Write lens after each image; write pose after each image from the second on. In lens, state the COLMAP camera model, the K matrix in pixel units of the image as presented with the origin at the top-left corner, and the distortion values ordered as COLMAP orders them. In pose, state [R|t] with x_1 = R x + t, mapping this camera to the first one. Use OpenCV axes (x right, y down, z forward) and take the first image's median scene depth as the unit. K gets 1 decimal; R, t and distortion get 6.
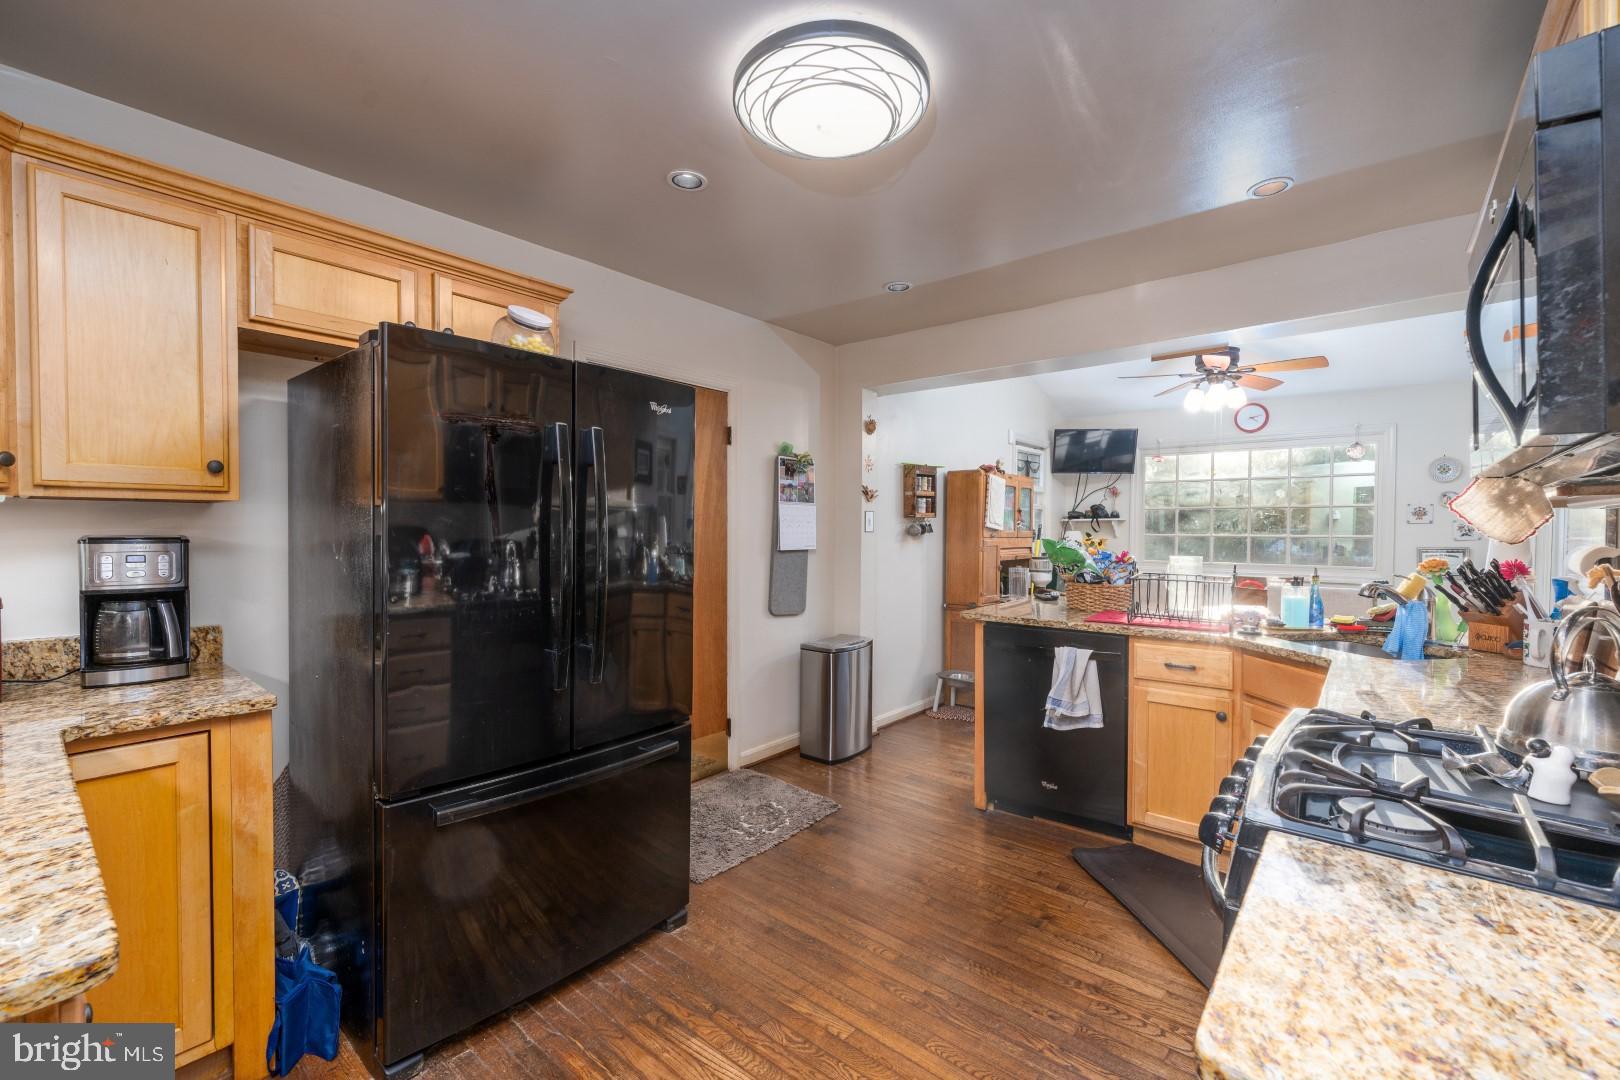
lens RADIAL K [[667.5, 0, 810.0], [0, 667.5, 540.0], [0, 0, 1]] dist [-0.001189, -0.000322]
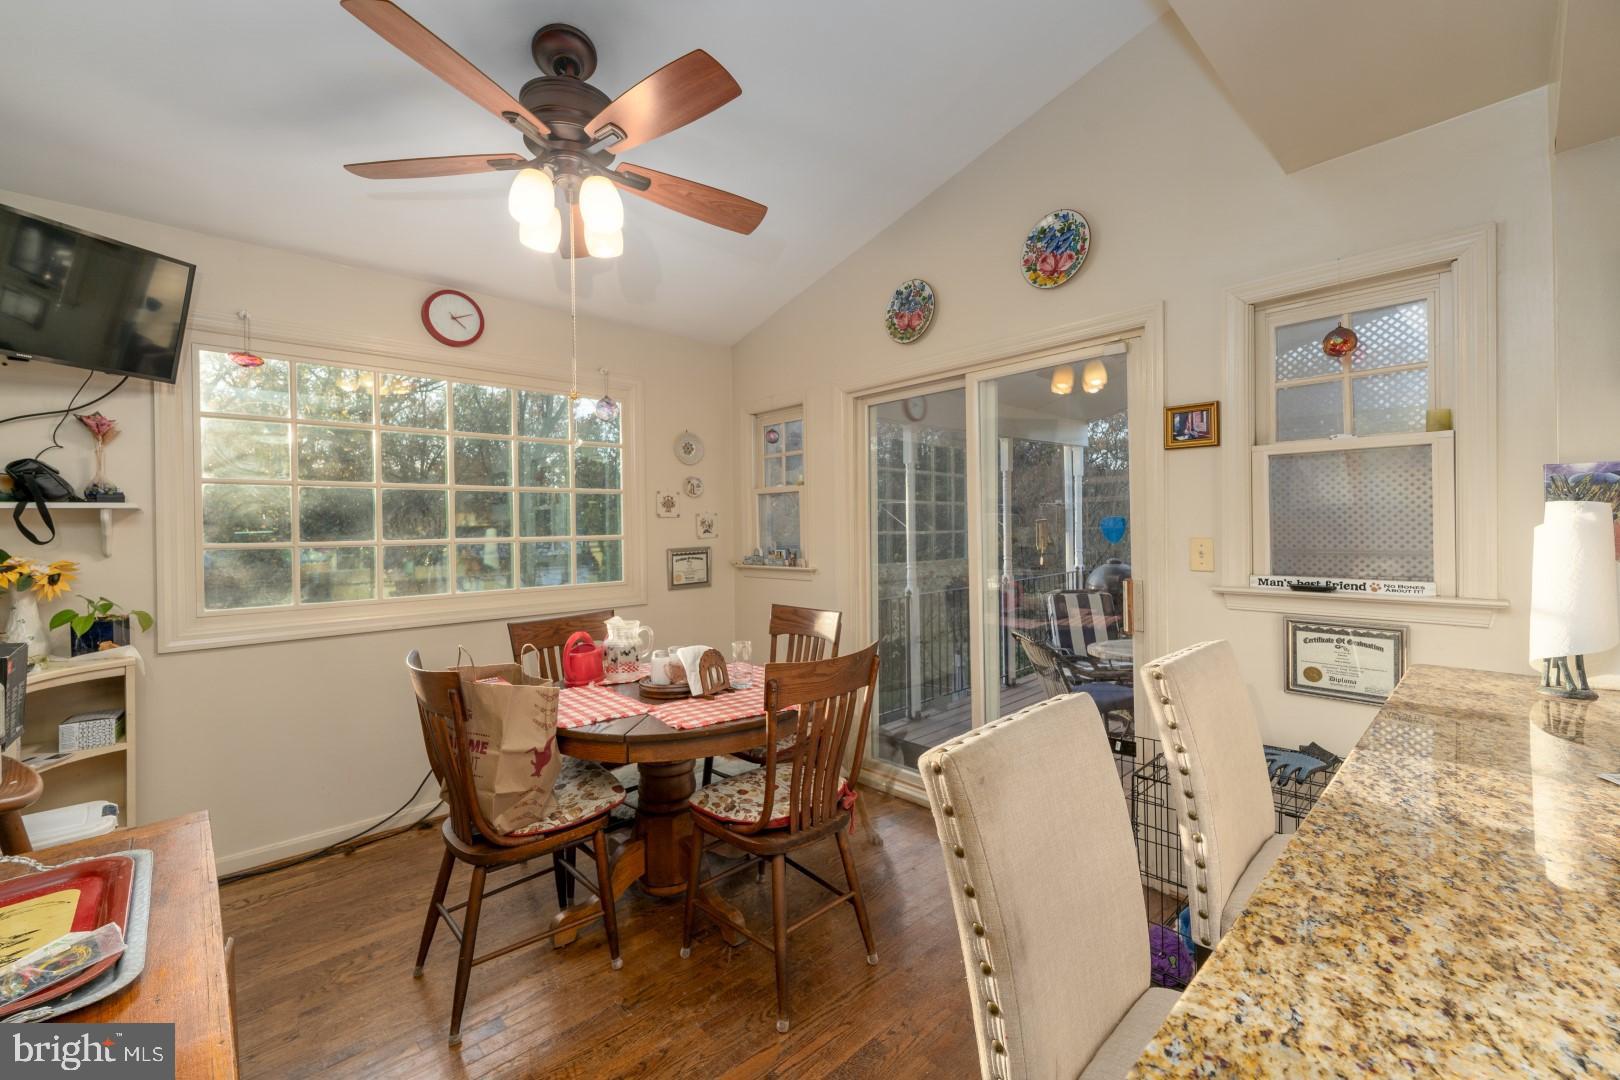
lens RADIAL K [[667.5, 0, 810.0], [0, 667.5, 540.0], [0, 0, 1]] dist [-0.001189, -0.000322]
pose [[0.108835, -0.022056, 0.993815, 0.154150], [0.037123, 0.999147, 0.018109, -0.006065], [-0.993366, 0.034922, 0.109560, 0.613063]]
